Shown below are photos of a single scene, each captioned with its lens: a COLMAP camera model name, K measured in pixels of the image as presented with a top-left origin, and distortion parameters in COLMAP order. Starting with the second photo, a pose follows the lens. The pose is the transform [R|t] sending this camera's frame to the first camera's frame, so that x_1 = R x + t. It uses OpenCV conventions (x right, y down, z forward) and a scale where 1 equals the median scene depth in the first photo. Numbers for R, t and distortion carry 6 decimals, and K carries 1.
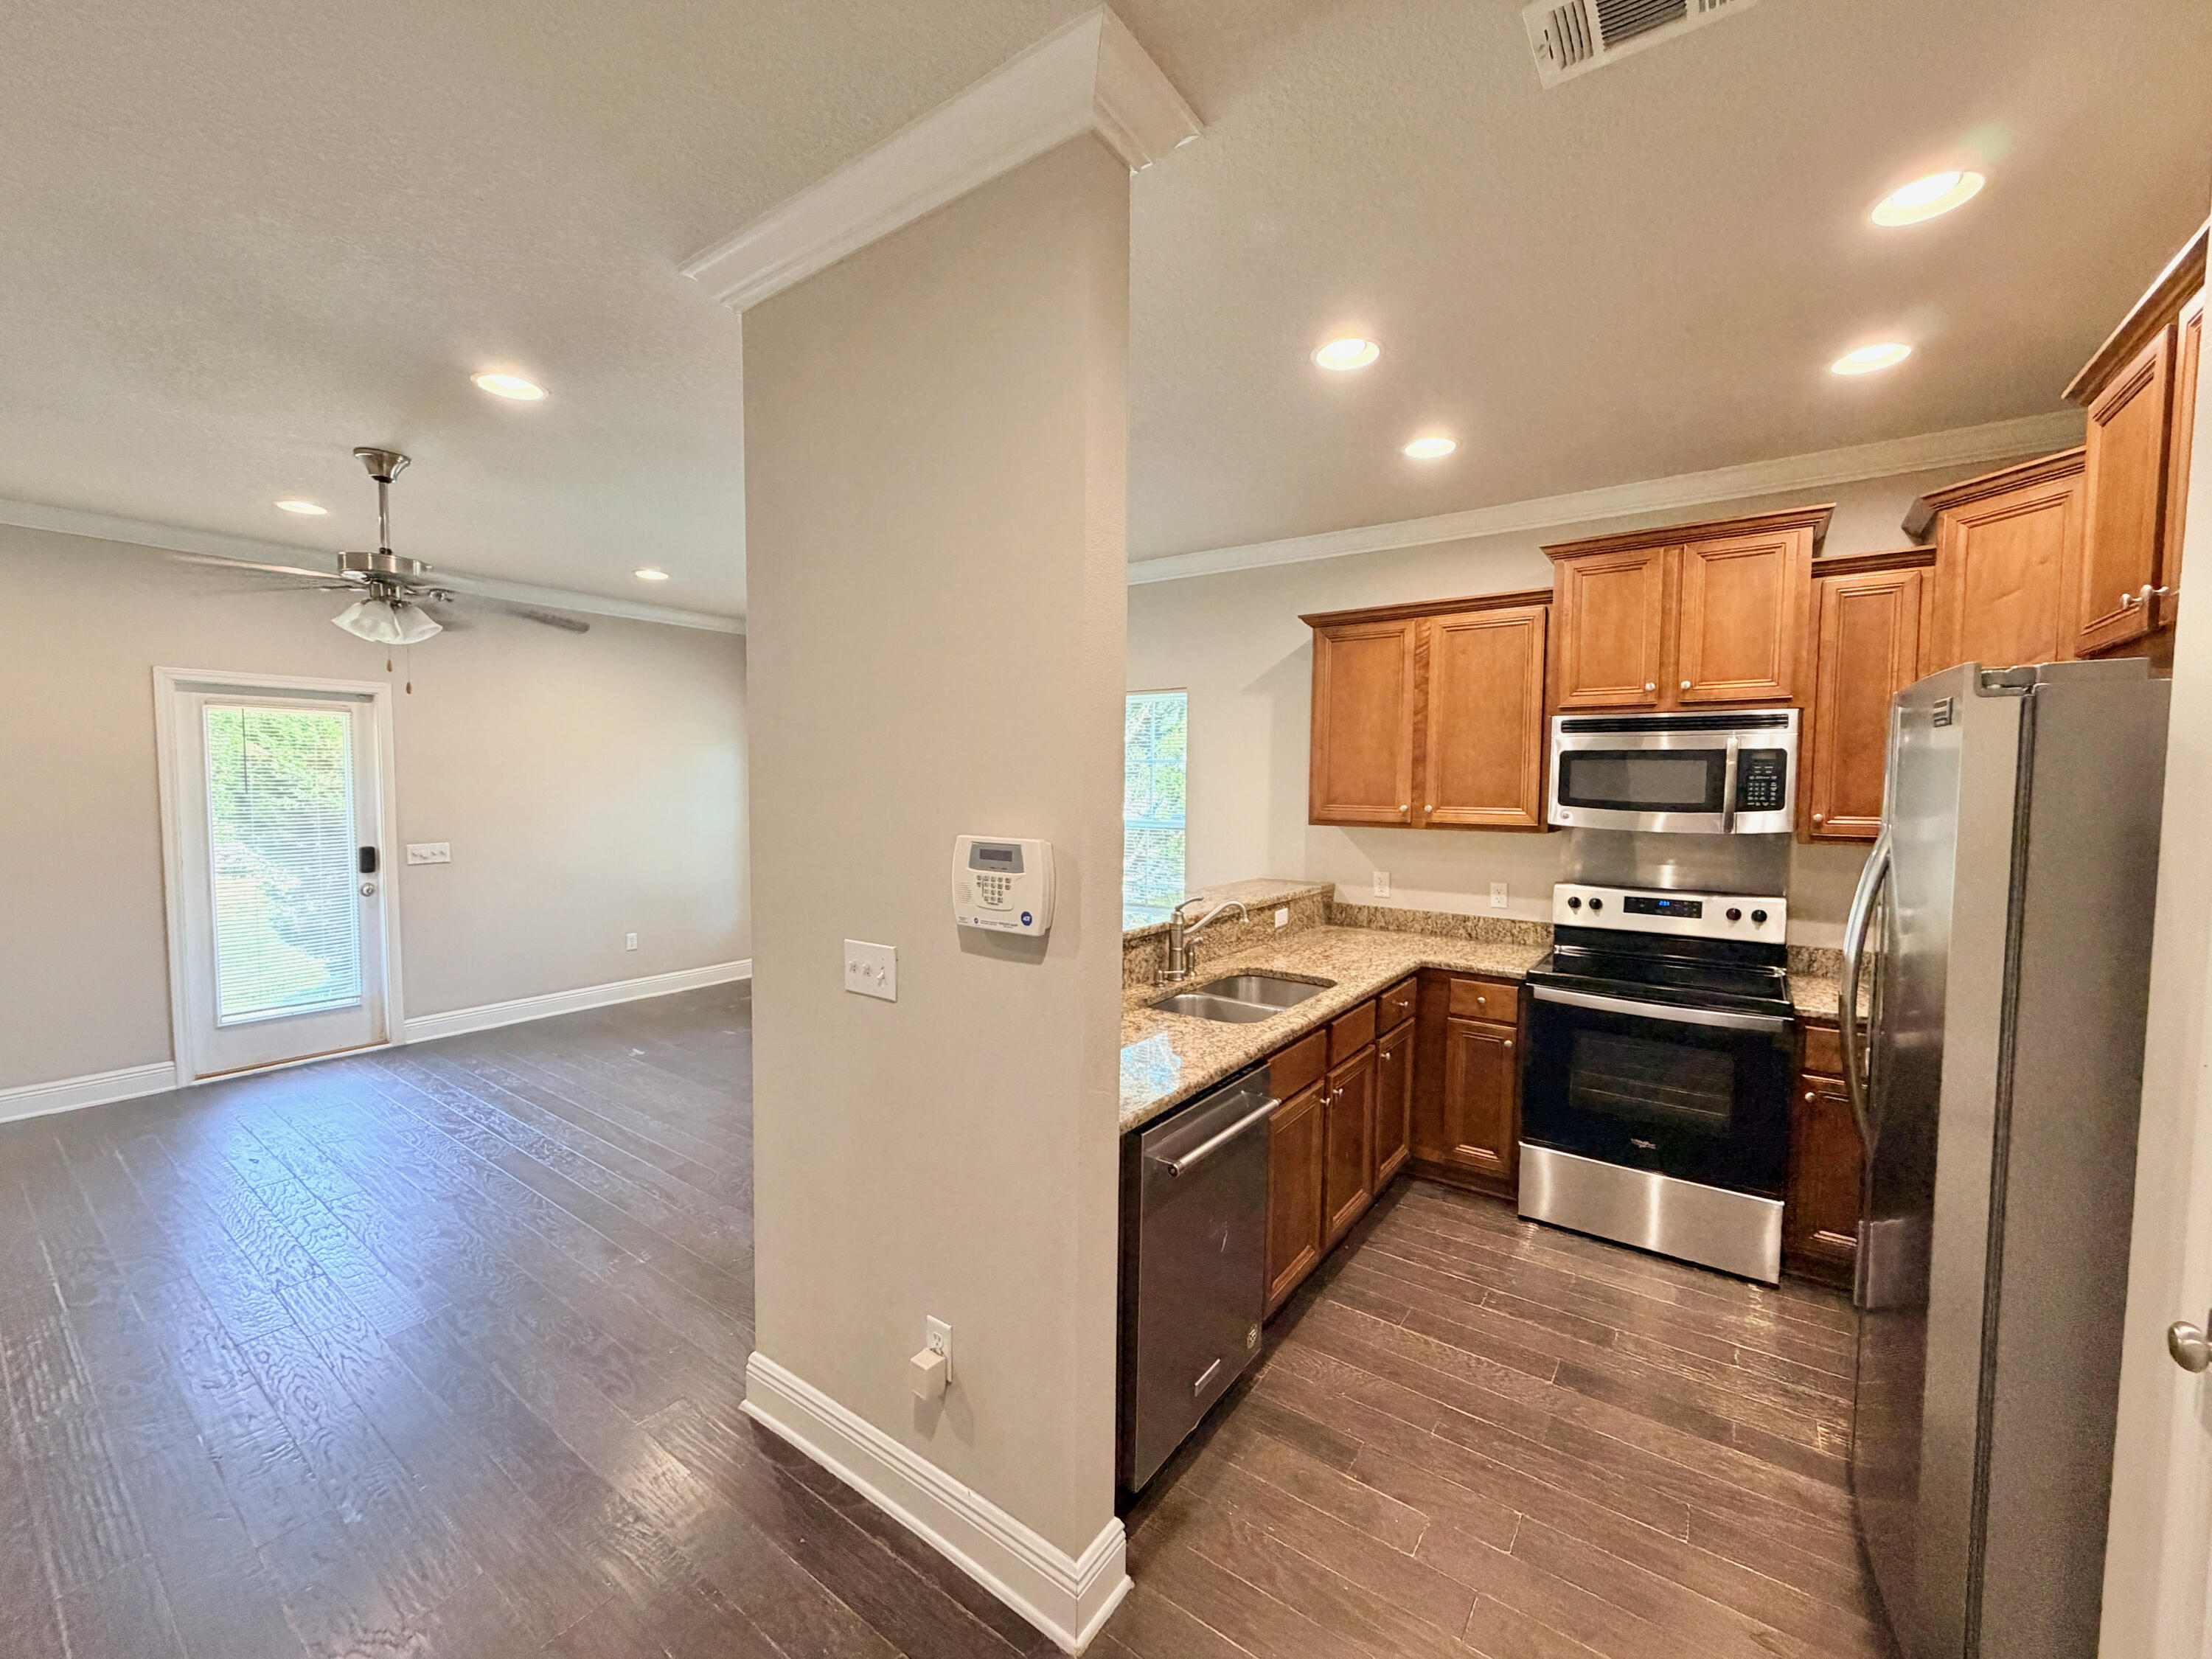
lens RADIAL K [[882.5, 0, 1103.7], [0, 882.5, 830.9], [0, 0, 1]] dist [-0.000243, 0.000149]
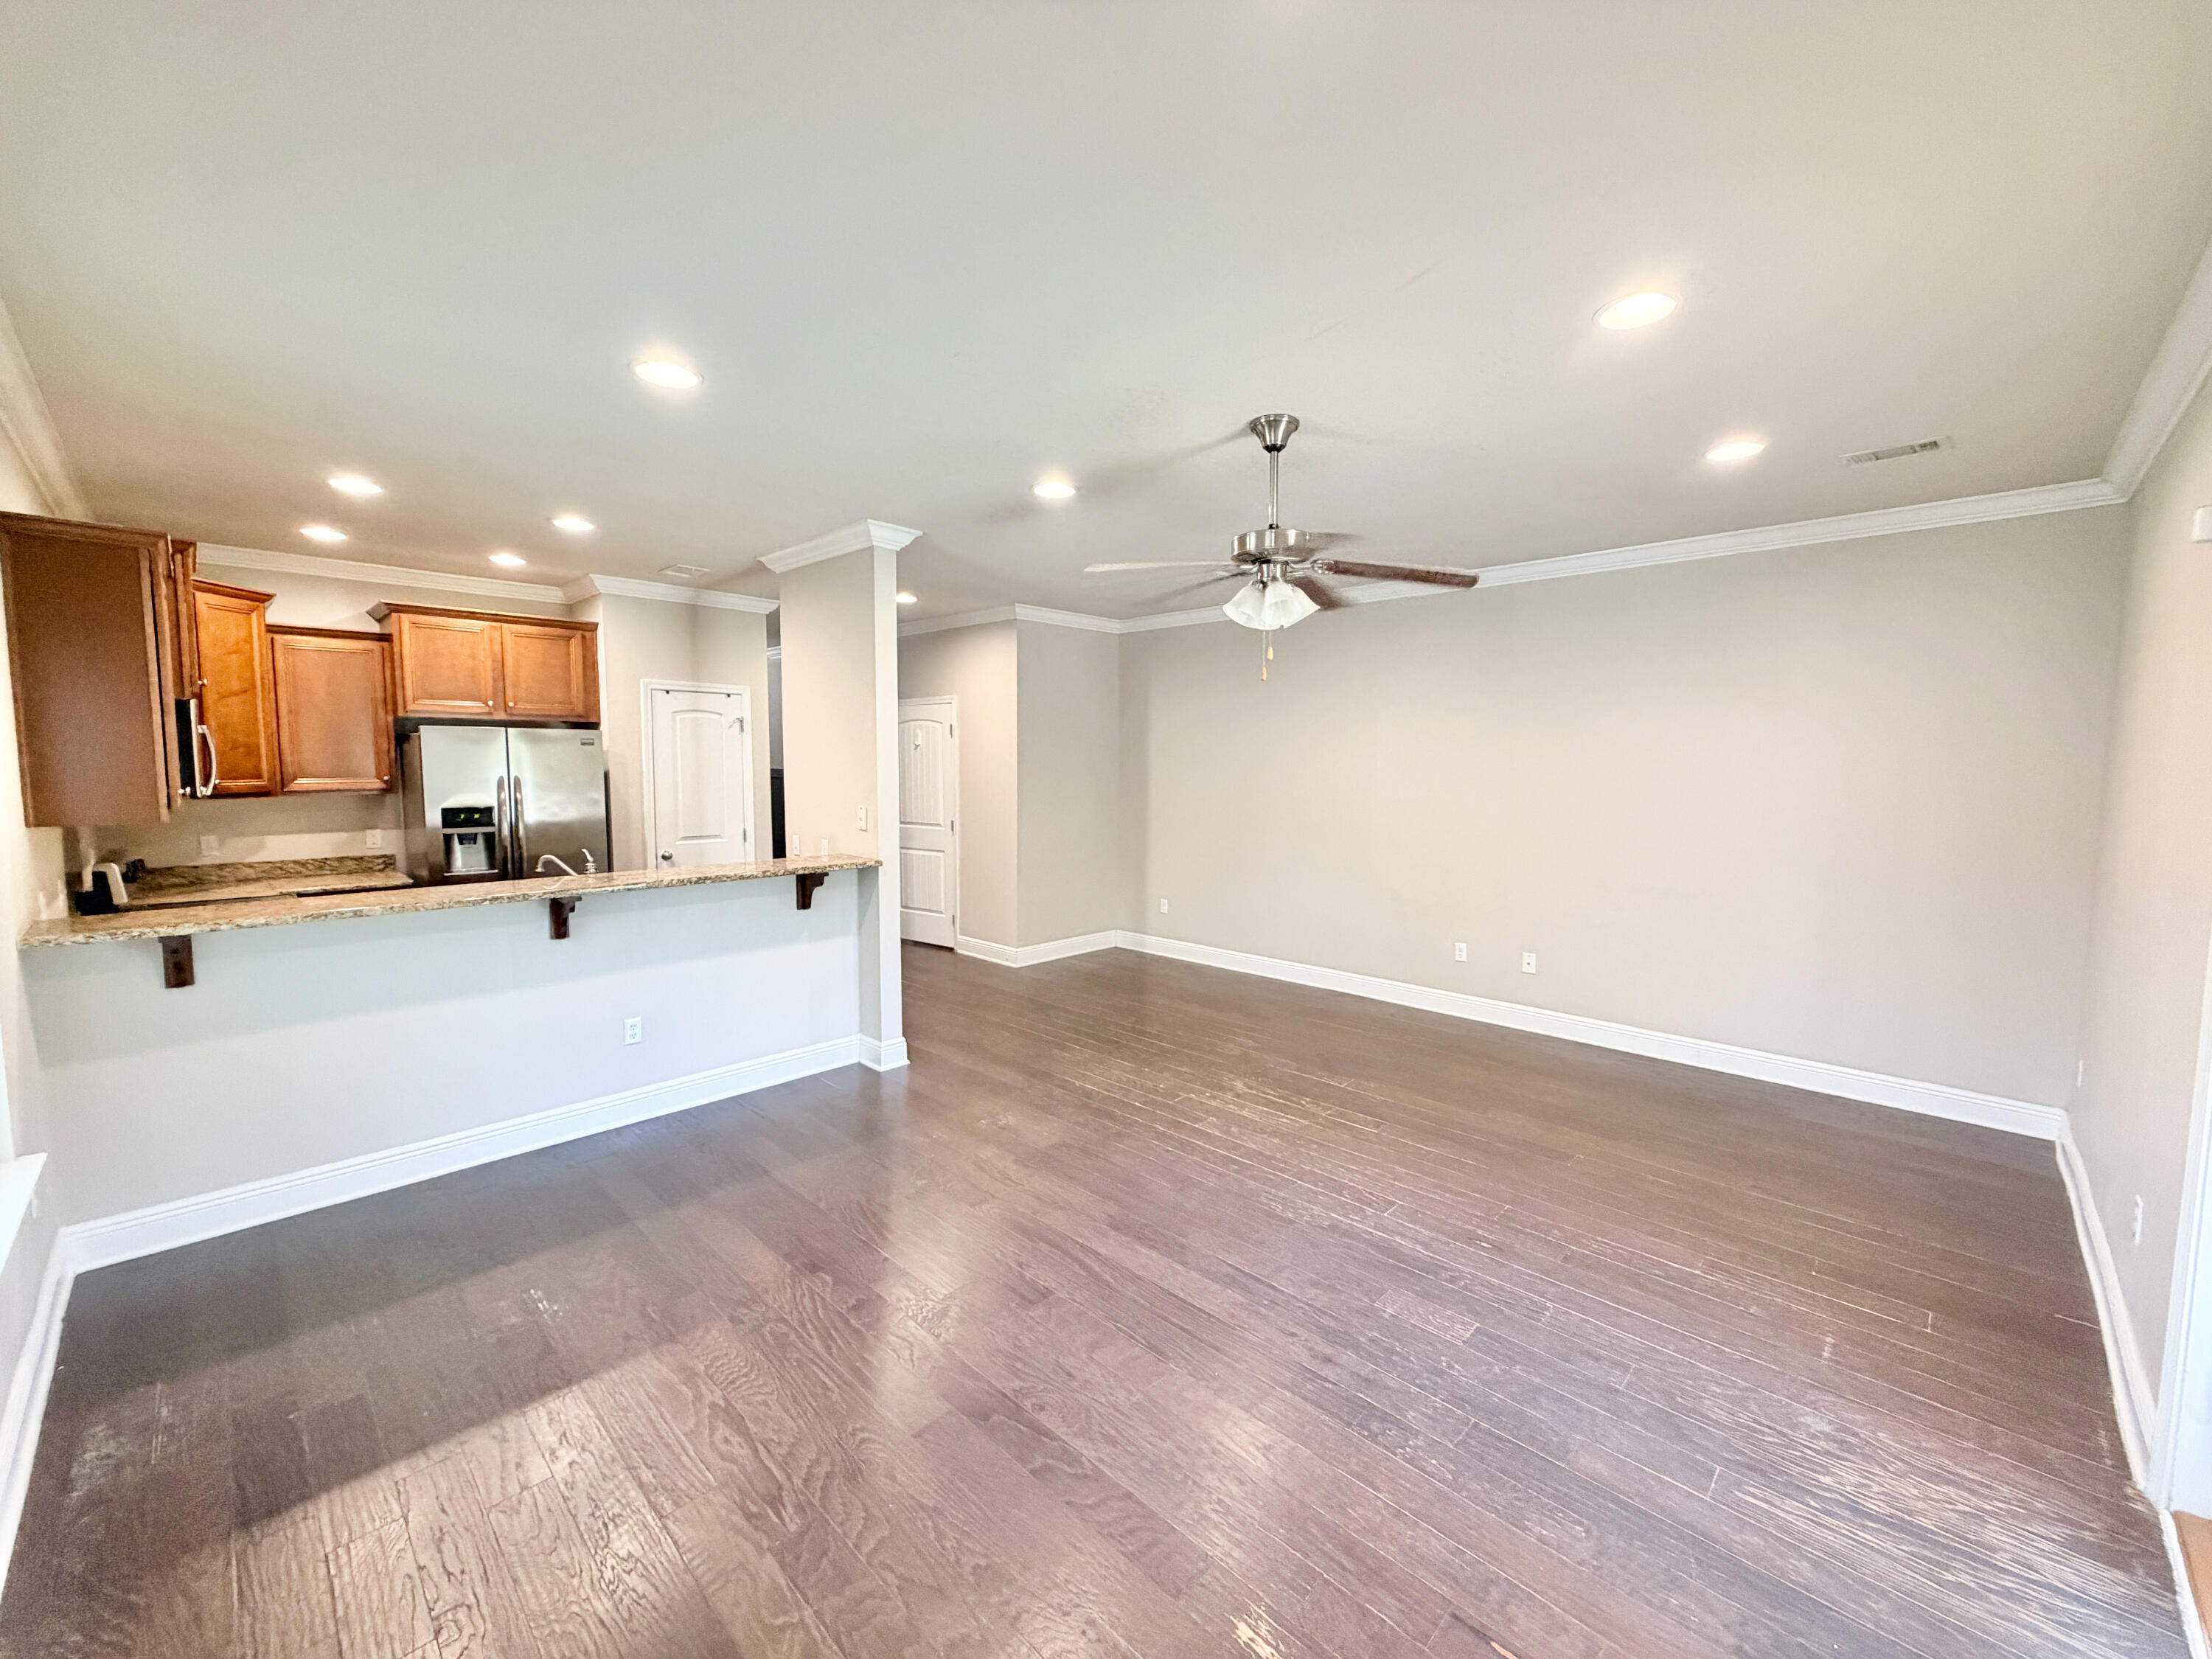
lens RADIAL K [[882.5, 0, 1096.1], [0, 882.5, 829.0], [0, 0, 1]] dist [-0.000243, 0.000149]
pose [[-0.987885, -0.027163, 0.152790, -0.759662], [-0.006160, 0.990650, 0.136292, -0.127910], [-0.155063, 0.133700, -0.978815, 1.915112]]
